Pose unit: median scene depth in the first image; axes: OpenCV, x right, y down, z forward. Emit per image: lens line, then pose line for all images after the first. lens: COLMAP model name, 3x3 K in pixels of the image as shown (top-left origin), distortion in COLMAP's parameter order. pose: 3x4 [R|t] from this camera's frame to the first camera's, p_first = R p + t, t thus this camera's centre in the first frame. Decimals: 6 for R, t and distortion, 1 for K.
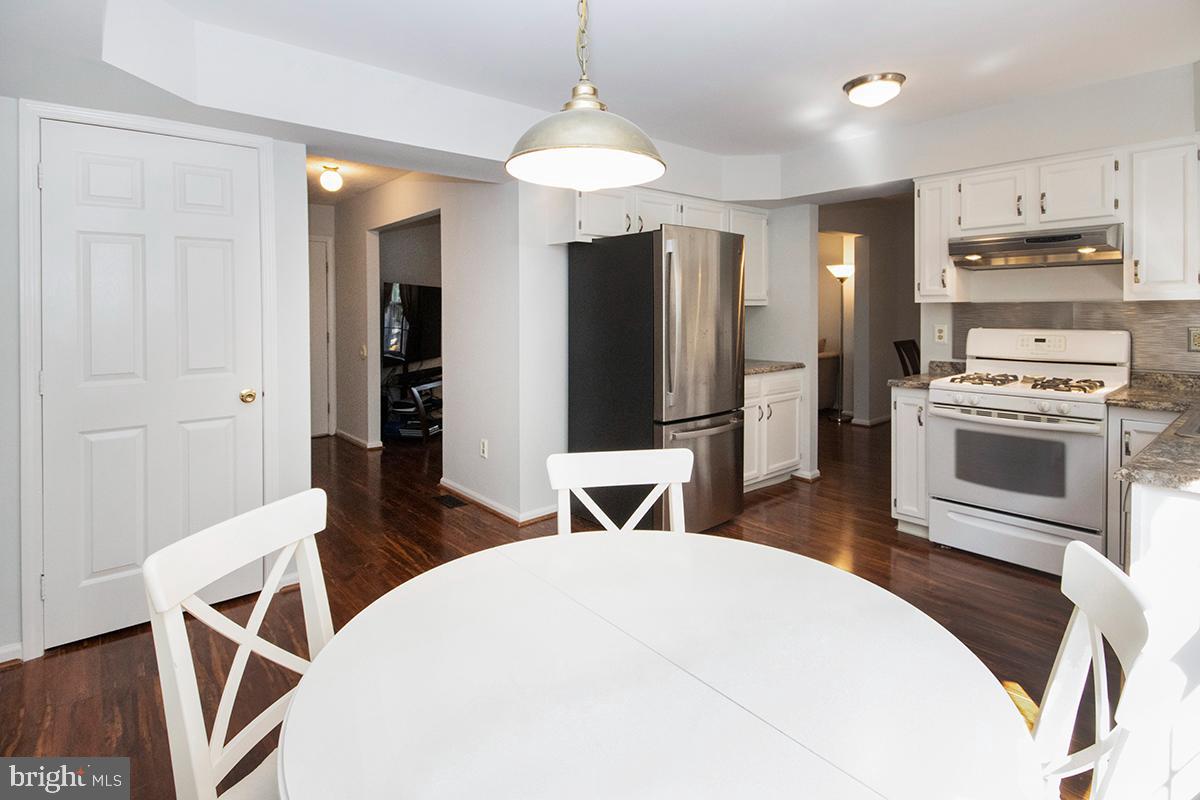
lens RADIAL K [[587.4, 0, 600.3], [0, 587.4, 401.3], [0, 0, 1]] dist [-0.003663, -0.003505]
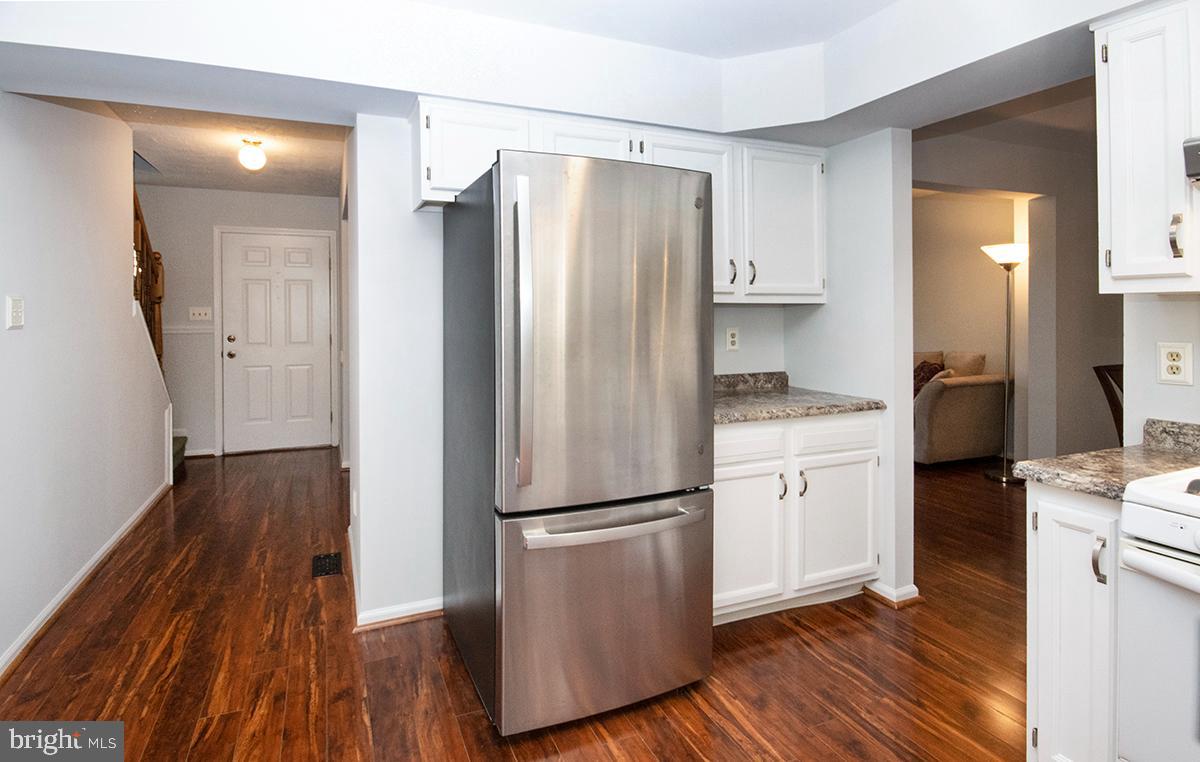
lens RADIAL K [[584.2, 0, 555.8], [0, 584.2, 370.3], [0, 0, 1]] dist [0.000367, -0.003834]
pose [[0.945198, 0.035827, -0.324527, 0.240400], [-0.053848, 0.997456, -0.046717, -0.054366], [0.322028, 0.061631, 0.944722, 0.368342]]
